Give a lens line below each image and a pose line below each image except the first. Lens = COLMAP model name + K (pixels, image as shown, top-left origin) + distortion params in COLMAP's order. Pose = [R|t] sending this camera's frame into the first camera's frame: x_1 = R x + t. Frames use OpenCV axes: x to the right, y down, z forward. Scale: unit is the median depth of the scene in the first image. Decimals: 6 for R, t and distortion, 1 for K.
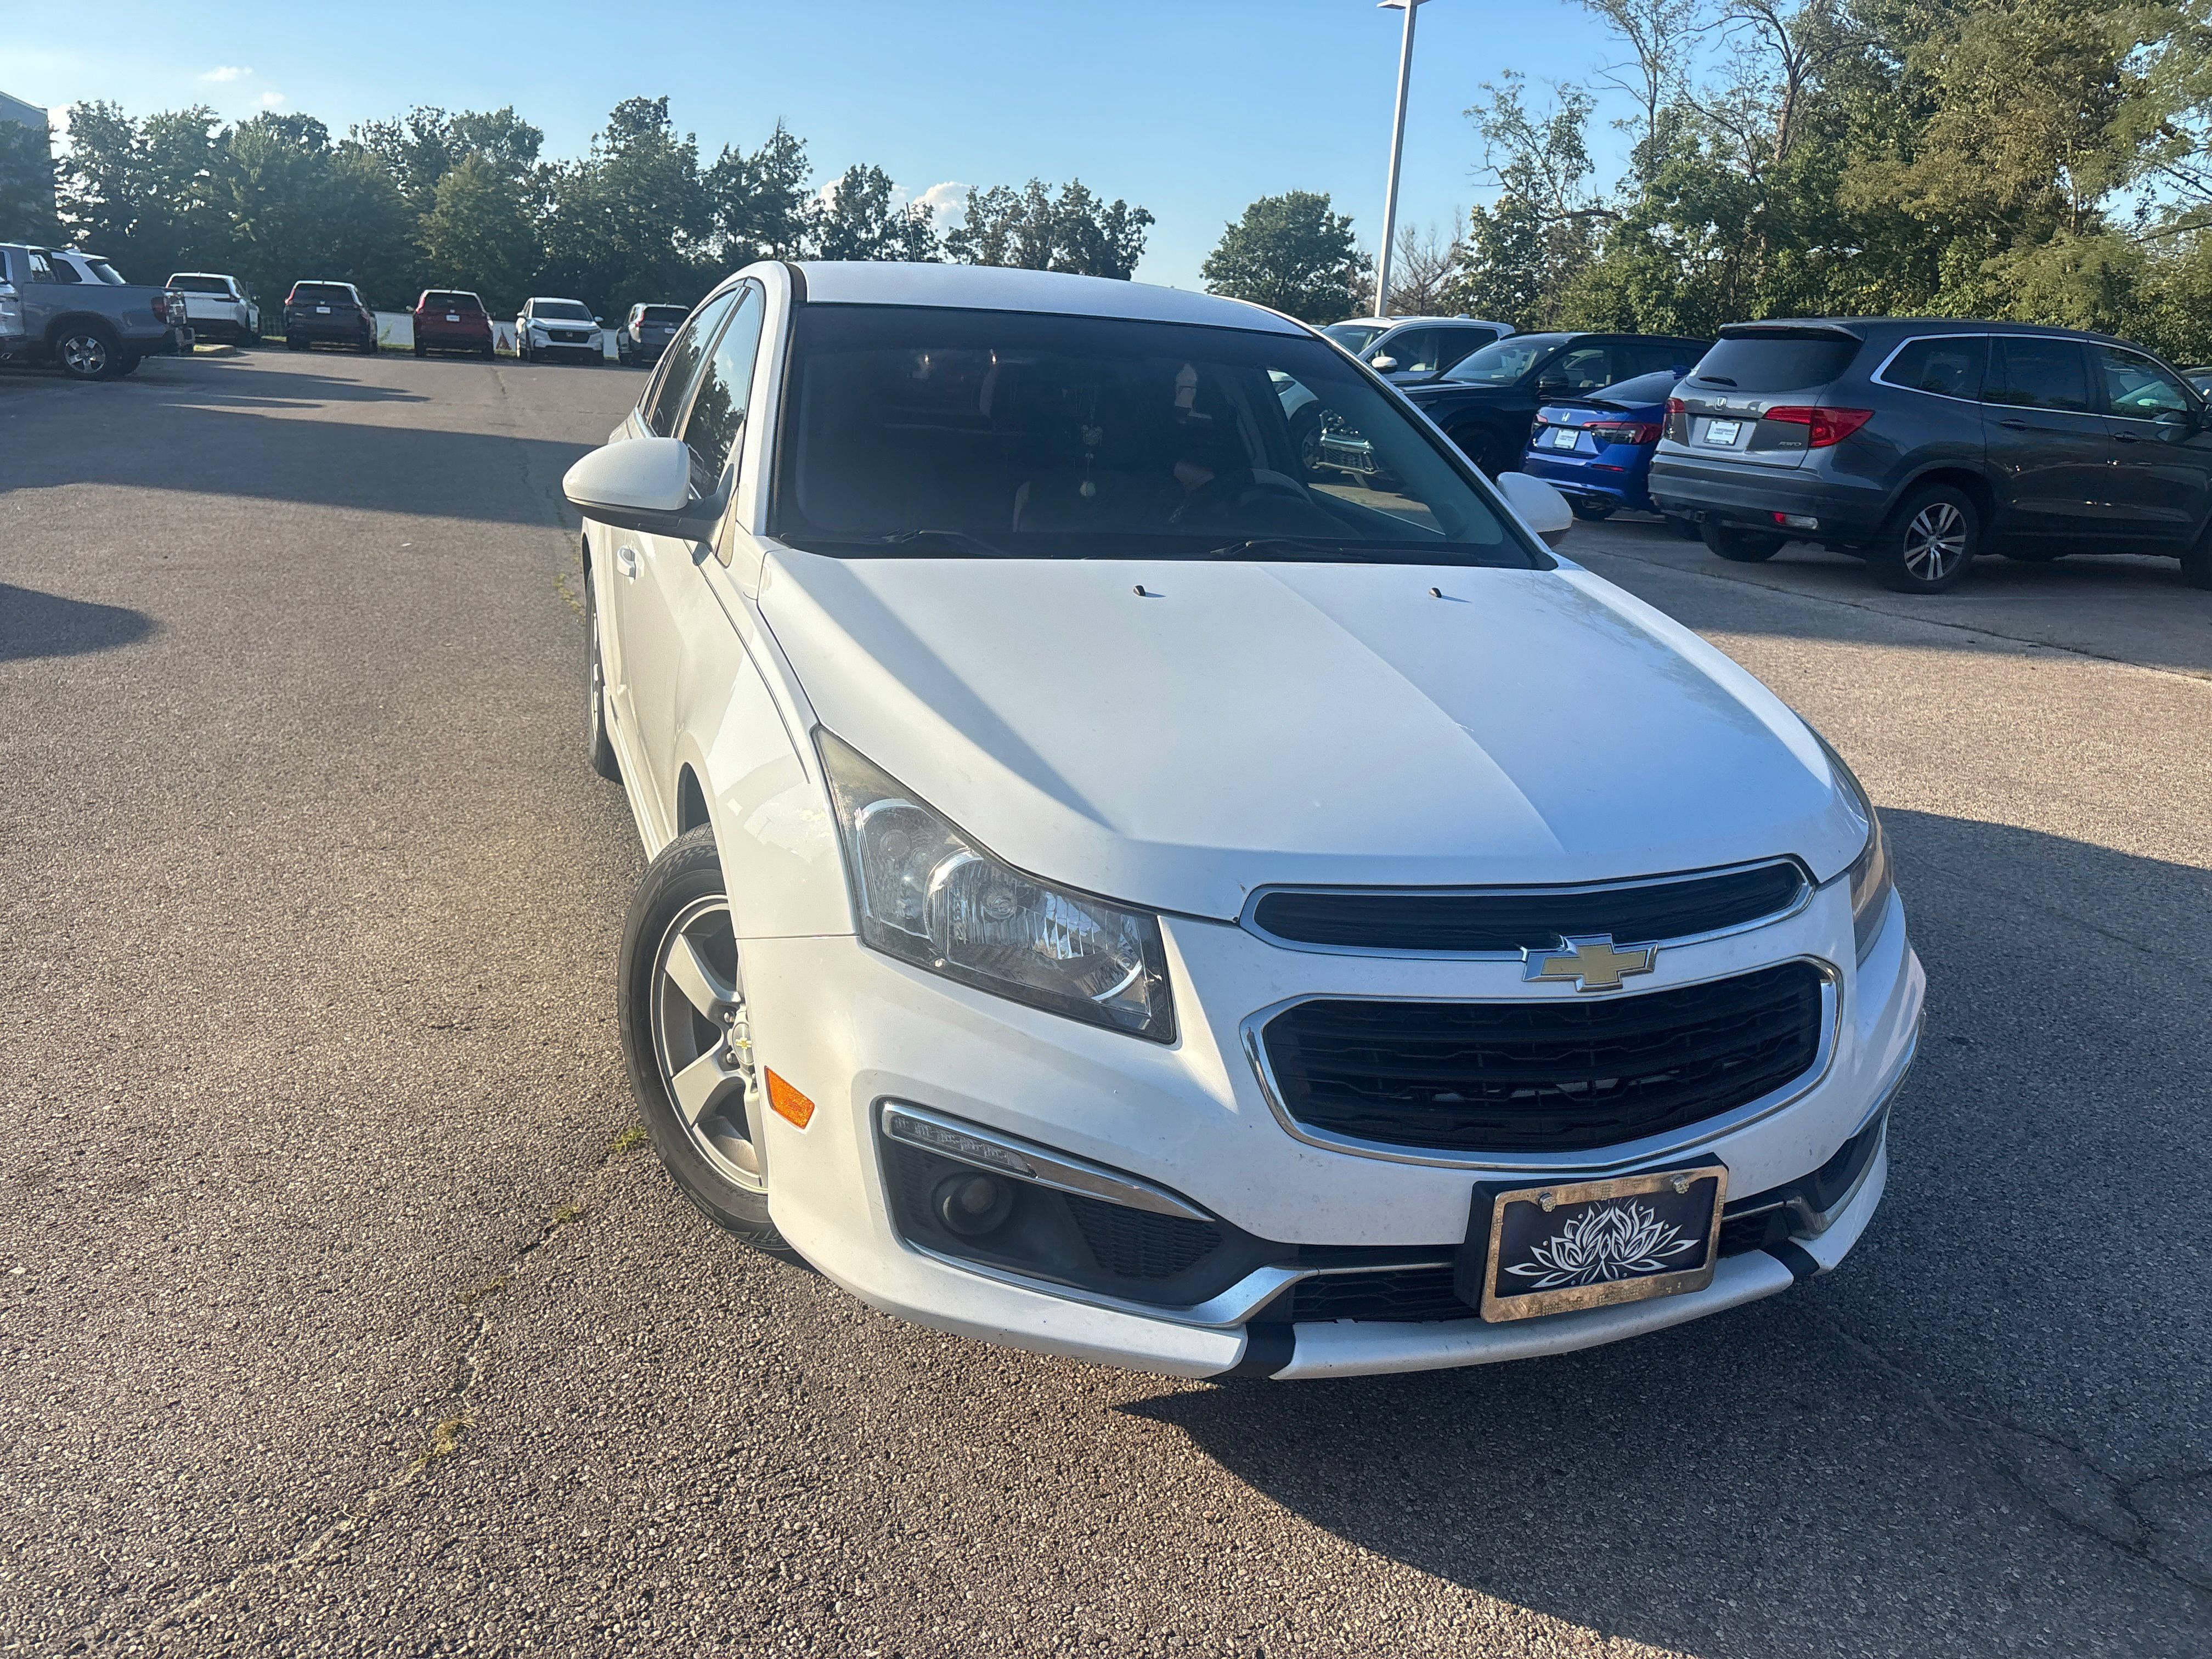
lens RADIAL K [[1665.0, 0, 1121.7], [0, 1665.0, 840.3], [0, 0, 1]] dist [0.044771, -0.040618]
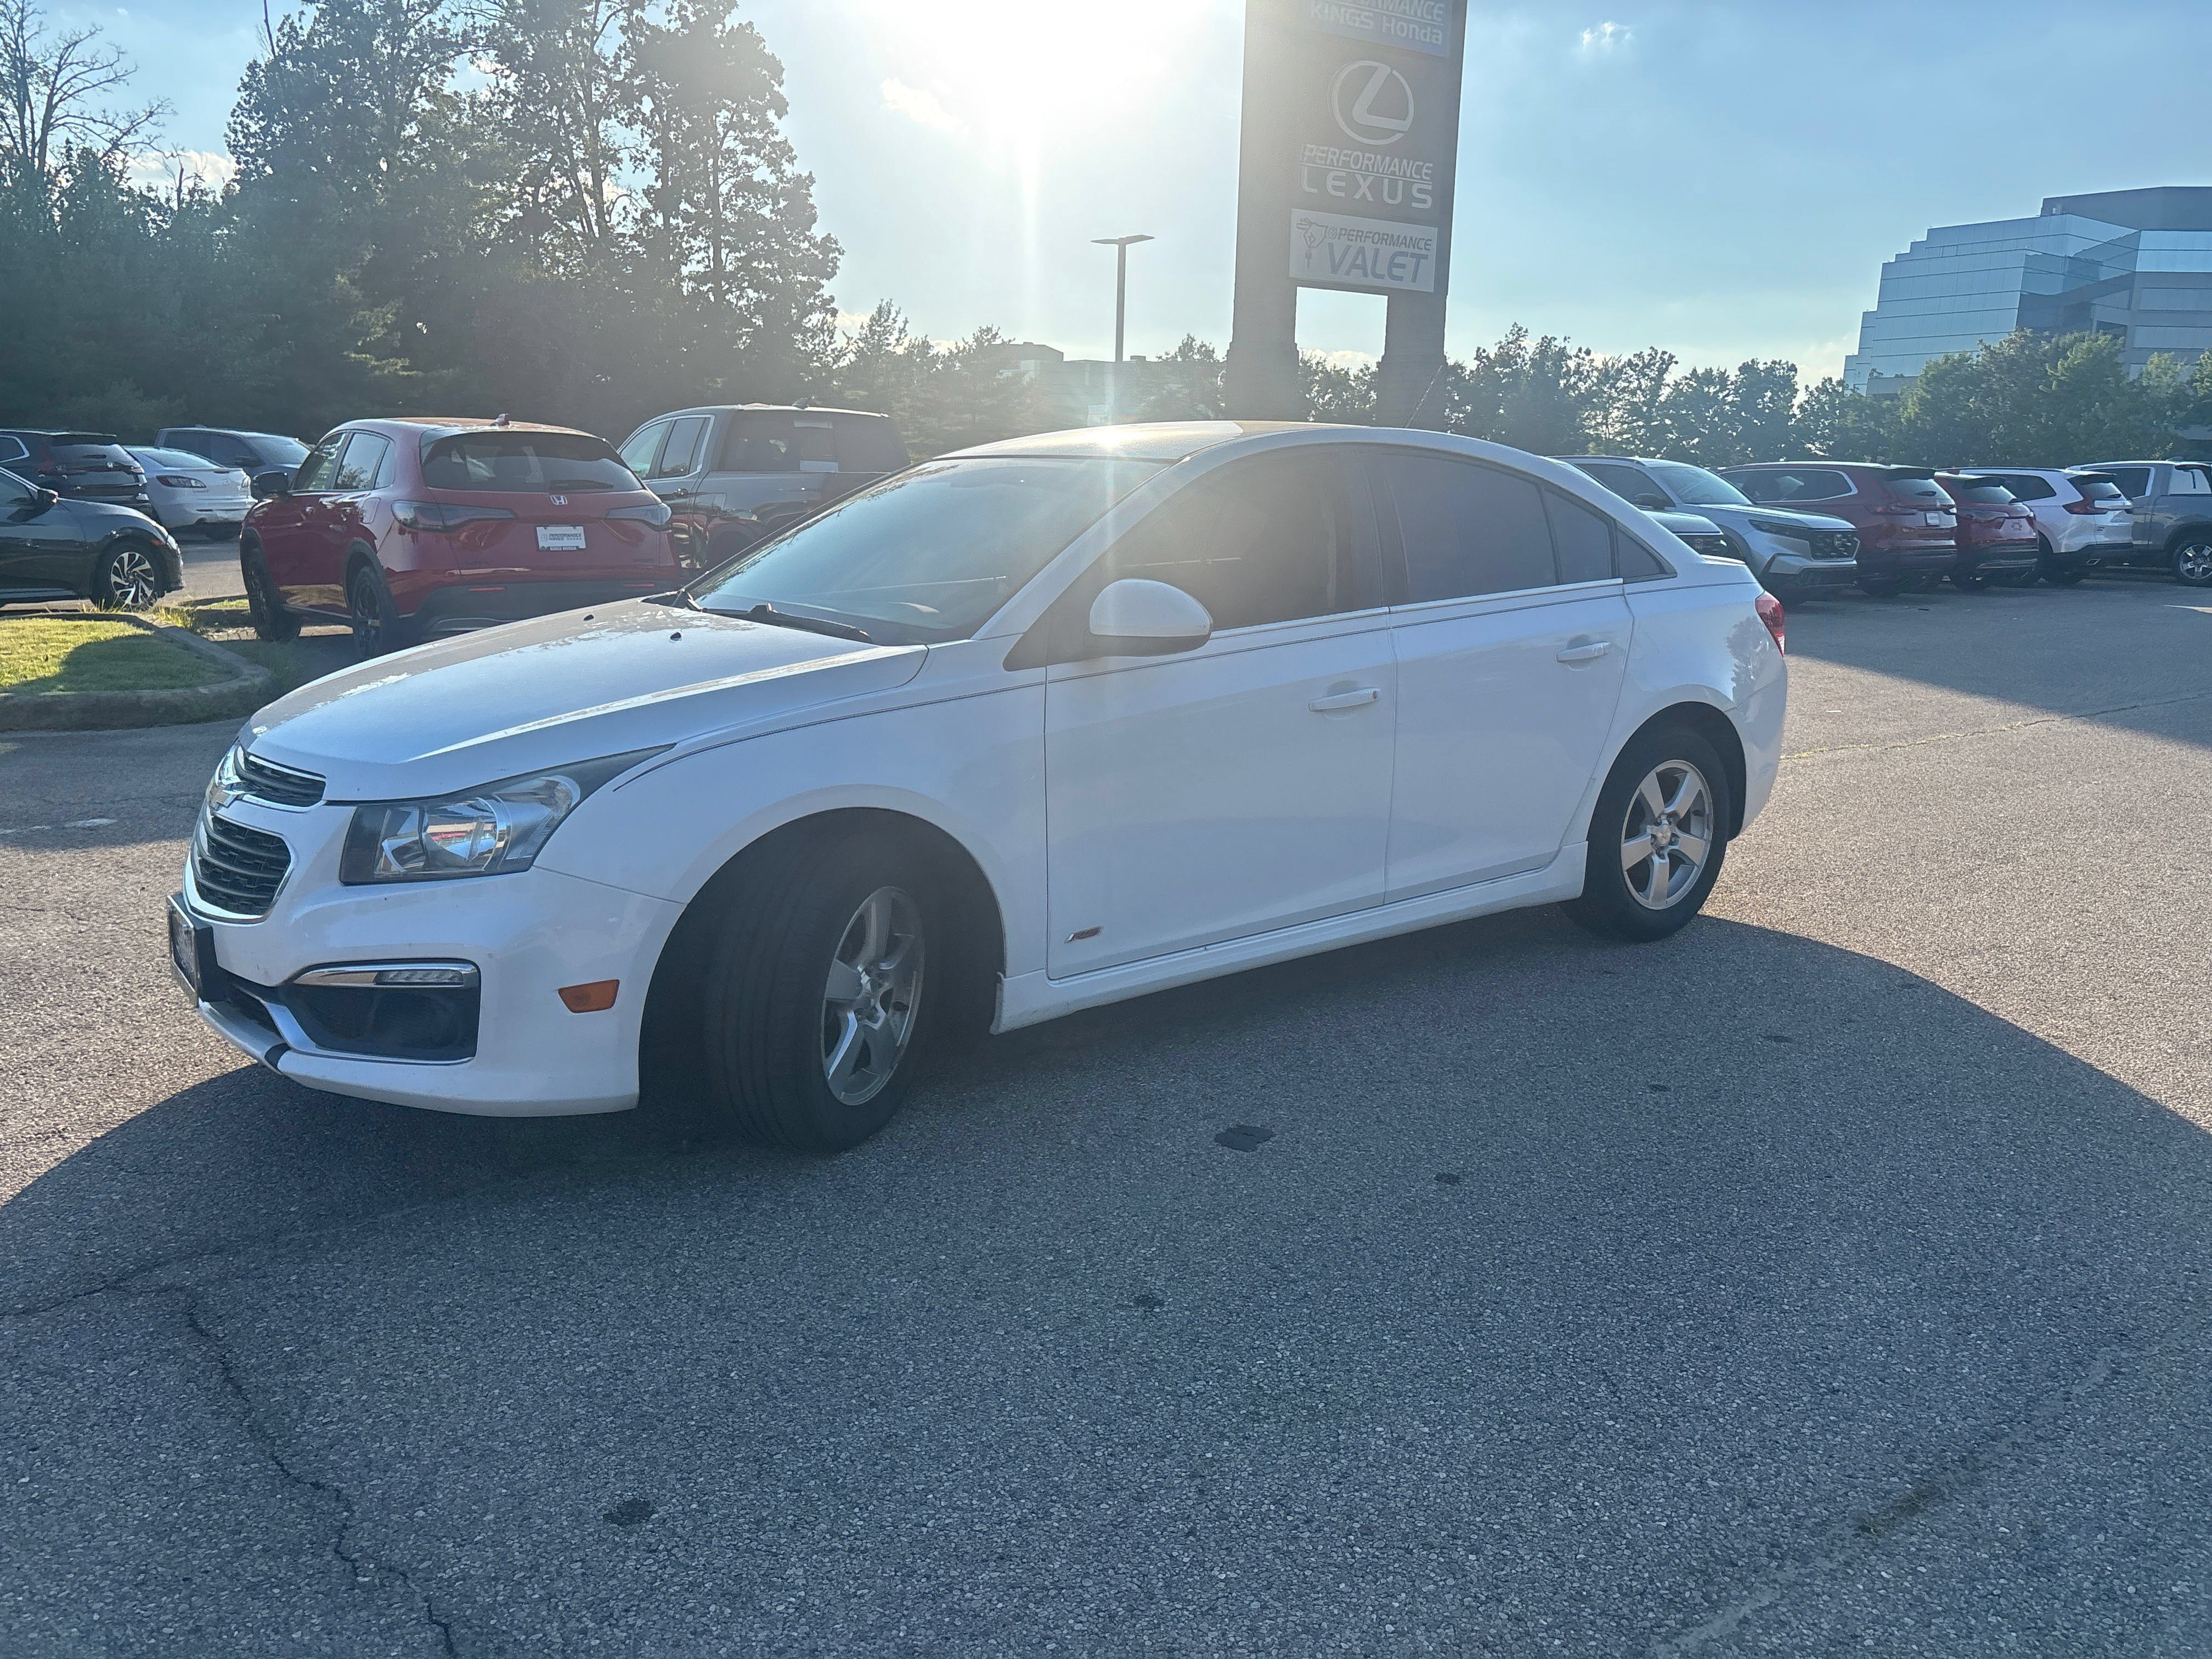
lens RADIAL K [[1665.0, 0, 1122.7], [0, 1665.0, 814.8], [0, 0, 1]] dist [0.044771, -0.040618]
pose [[0.304991, 0.133662, -0.942929, 0.095093], [-0.265107, 0.962883, 0.050741, -0.010373], [0.914712, 0.234501, 0.329105, 0.055317]]
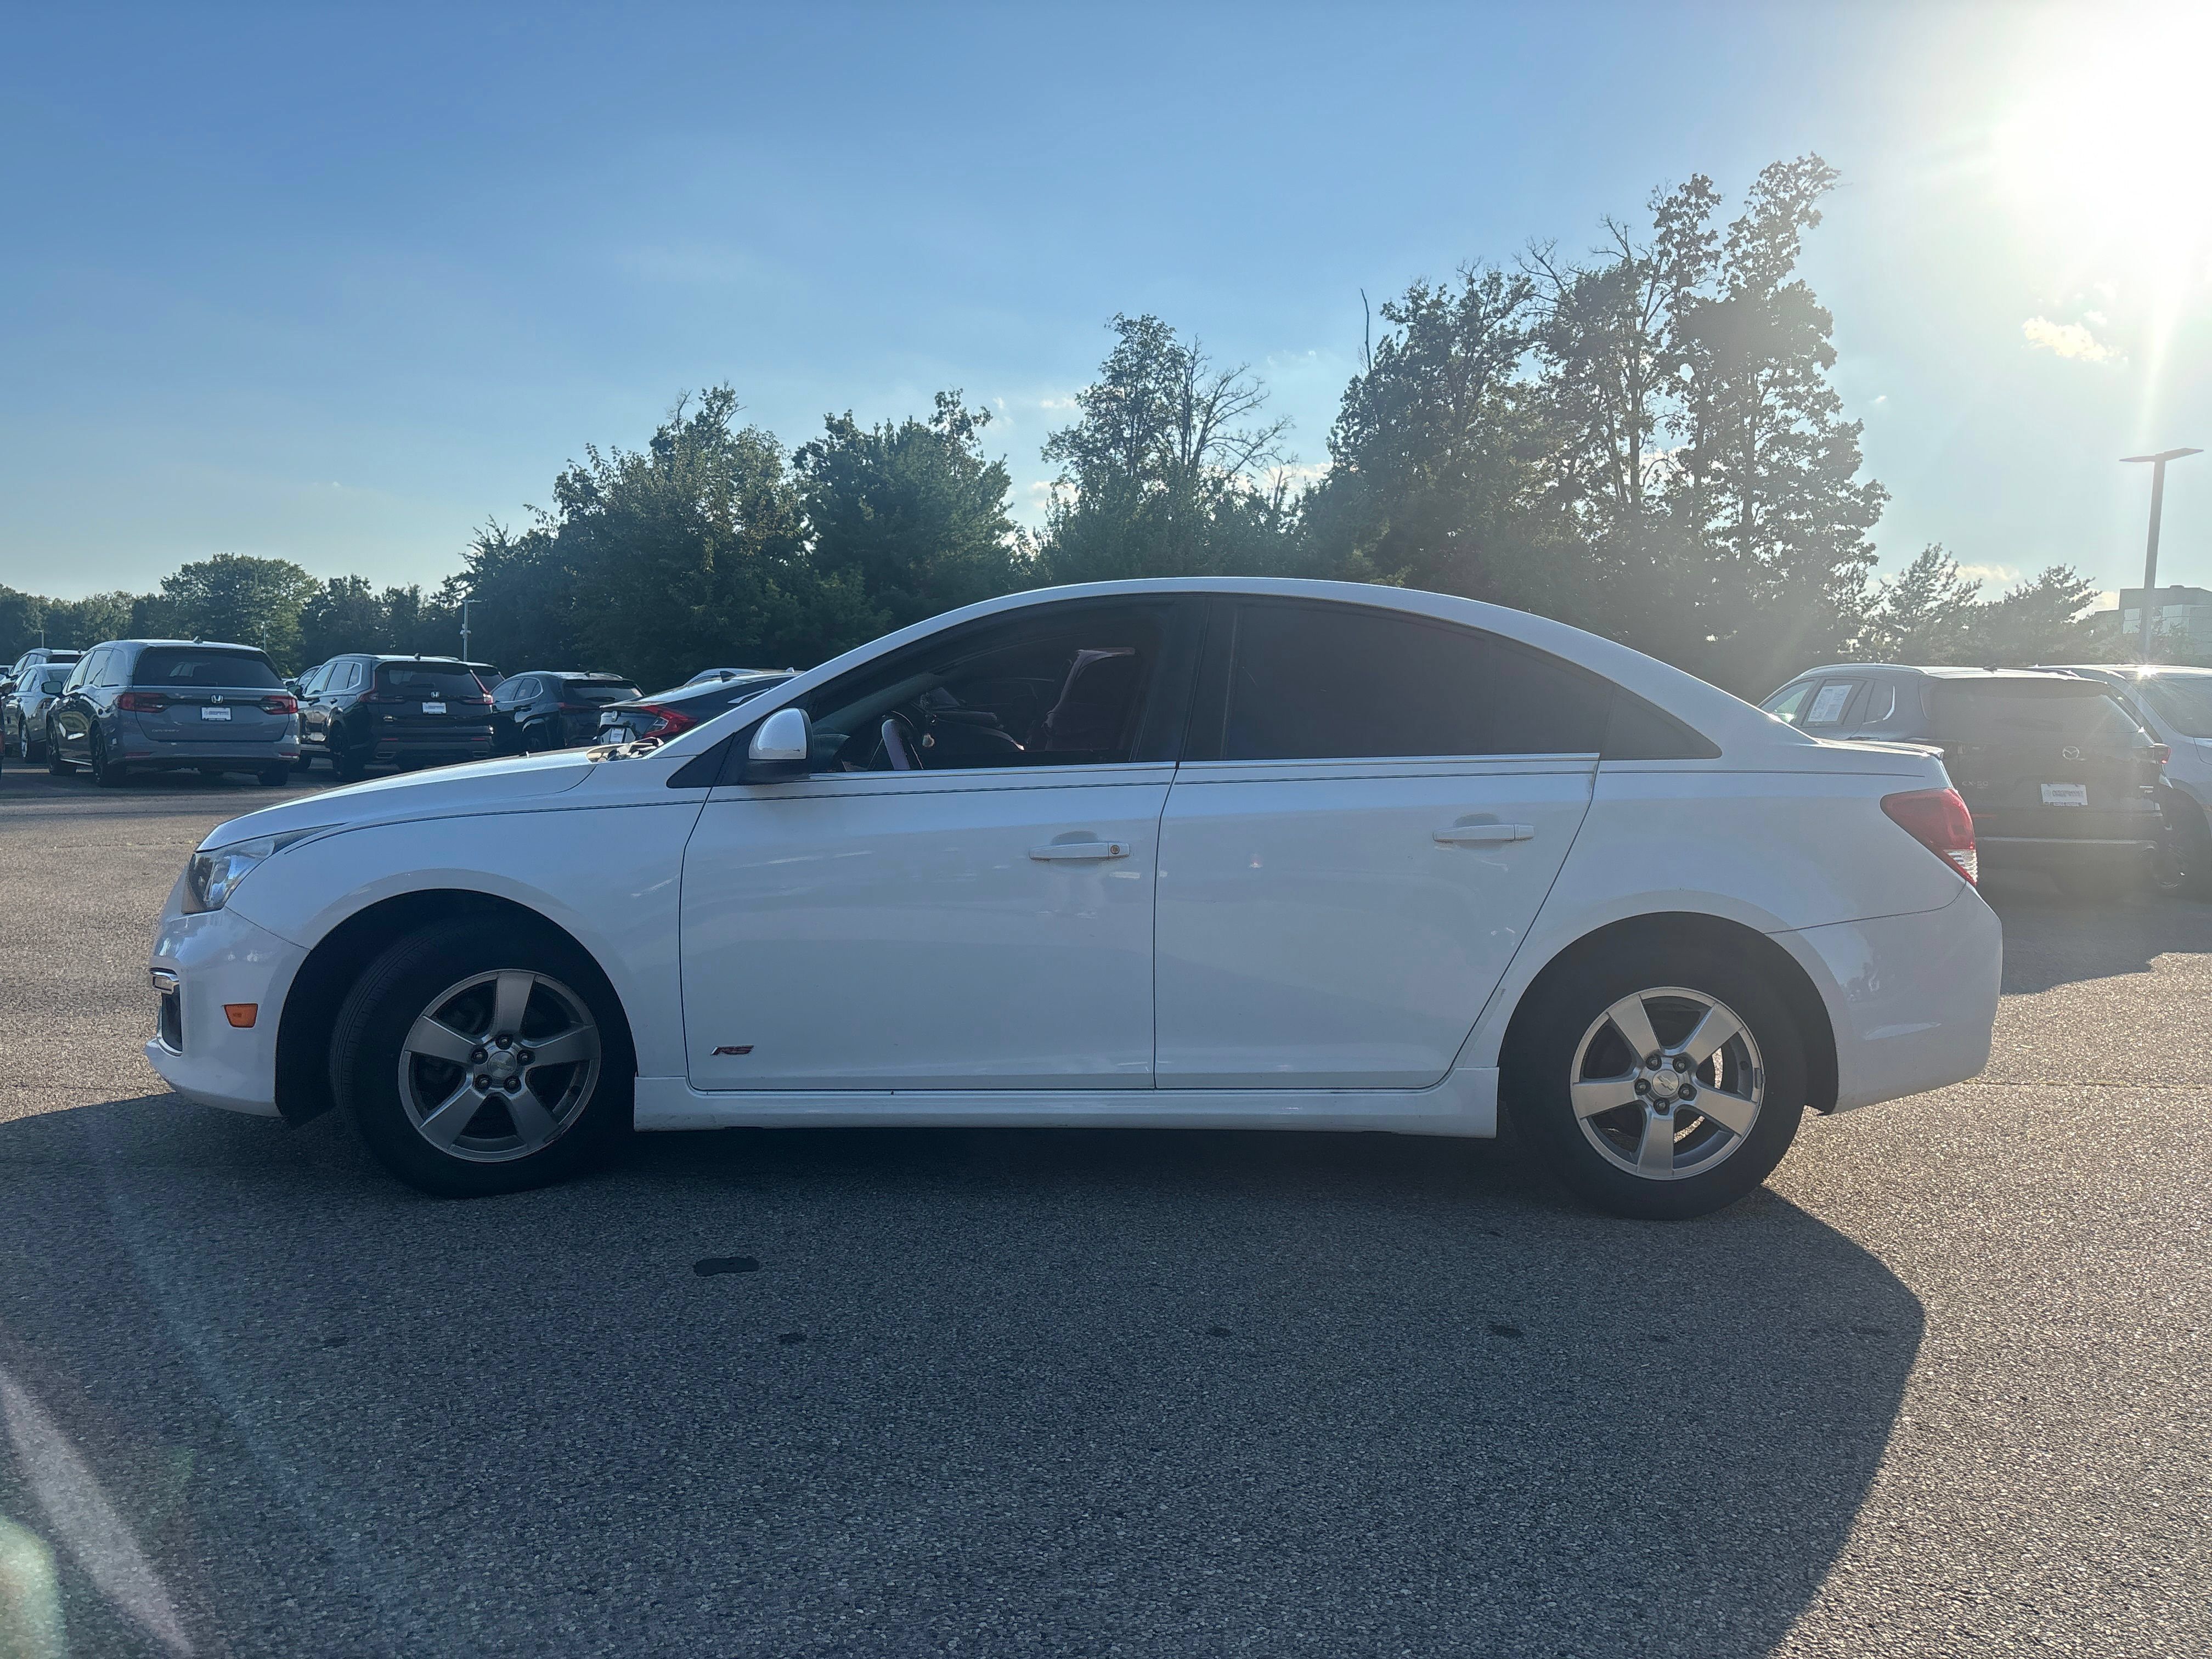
lens RADIAL K [[1665.0, 0, 1091.5], [0, 1665.0, 838.3], [0, 0, 1]] dist [0.044771, -0.040618]
pose [[-0.309032, 0.003905, -0.951044, 0.092508], [-0.312286, 0.944128, 0.105351, -0.024537], [0.898319, 0.329555, -0.290546, 0.118651]]
